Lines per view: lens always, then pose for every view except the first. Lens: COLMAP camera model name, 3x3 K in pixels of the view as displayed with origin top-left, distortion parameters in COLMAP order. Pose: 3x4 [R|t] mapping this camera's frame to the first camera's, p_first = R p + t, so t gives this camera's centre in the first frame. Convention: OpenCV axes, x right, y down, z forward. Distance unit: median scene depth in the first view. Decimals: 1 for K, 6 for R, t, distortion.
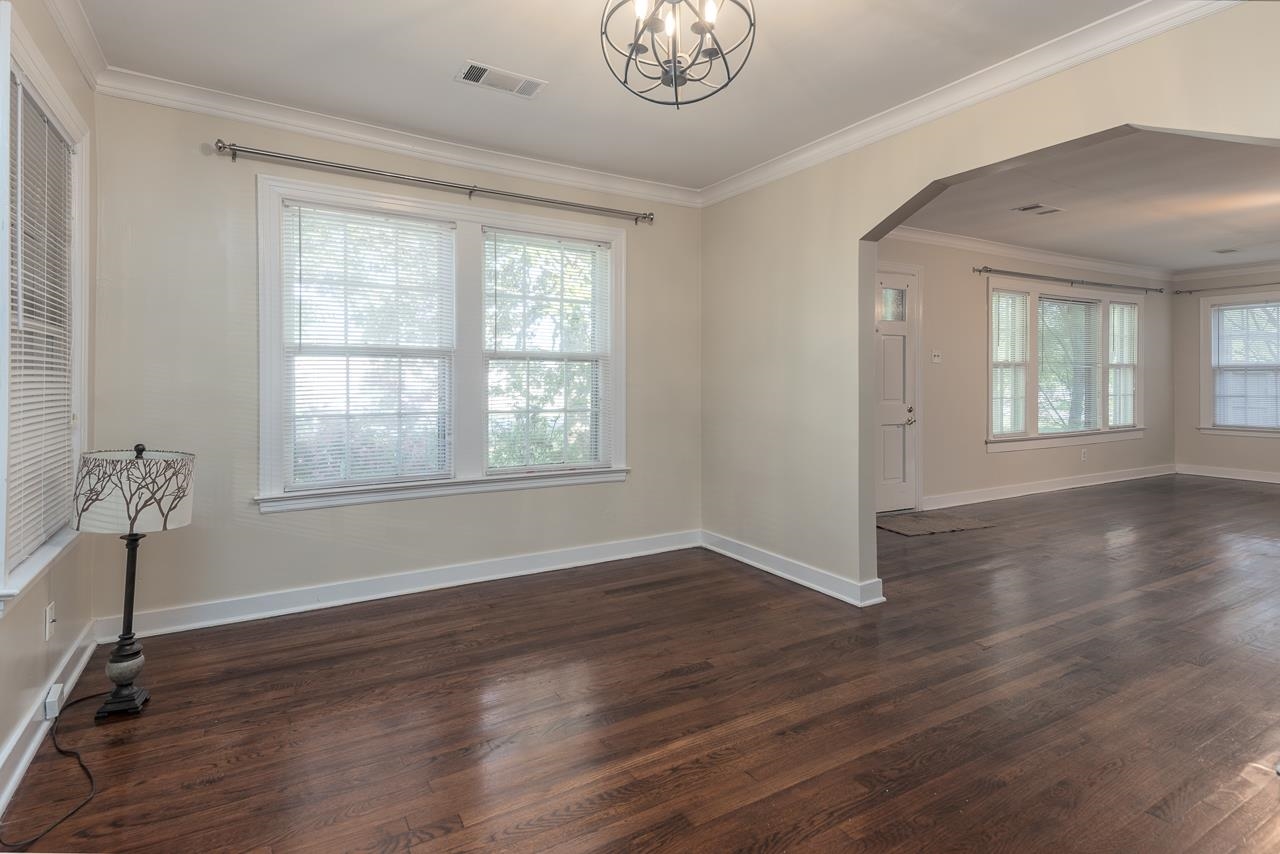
lens RADIAL K [[634.7, 0, 630.4], [0, 634.7, 394.5], [0, 0, 1]] dist [0.036632, -0.000803]
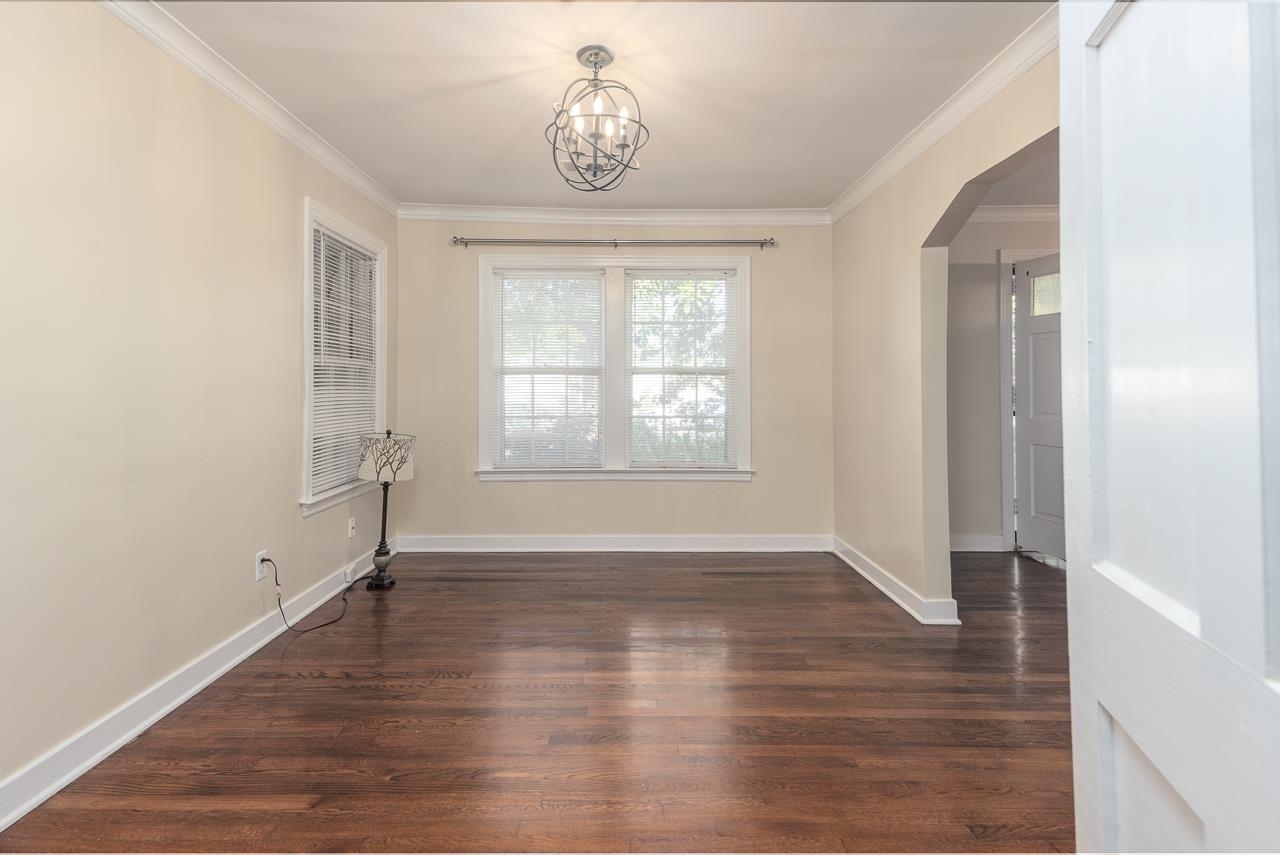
lens RADIAL K [[611.2, 0, 614.0], [0, 611.2, 400.4], [0, 0, 1]] dist [0.064763, -0.026275]
pose [[0.853968, 0.005275, -0.520299, 0.460565], [-0.008450, 0.999957, -0.003731, 0.000307], [0.520257, 0.007582, 0.853976, -0.057441]]
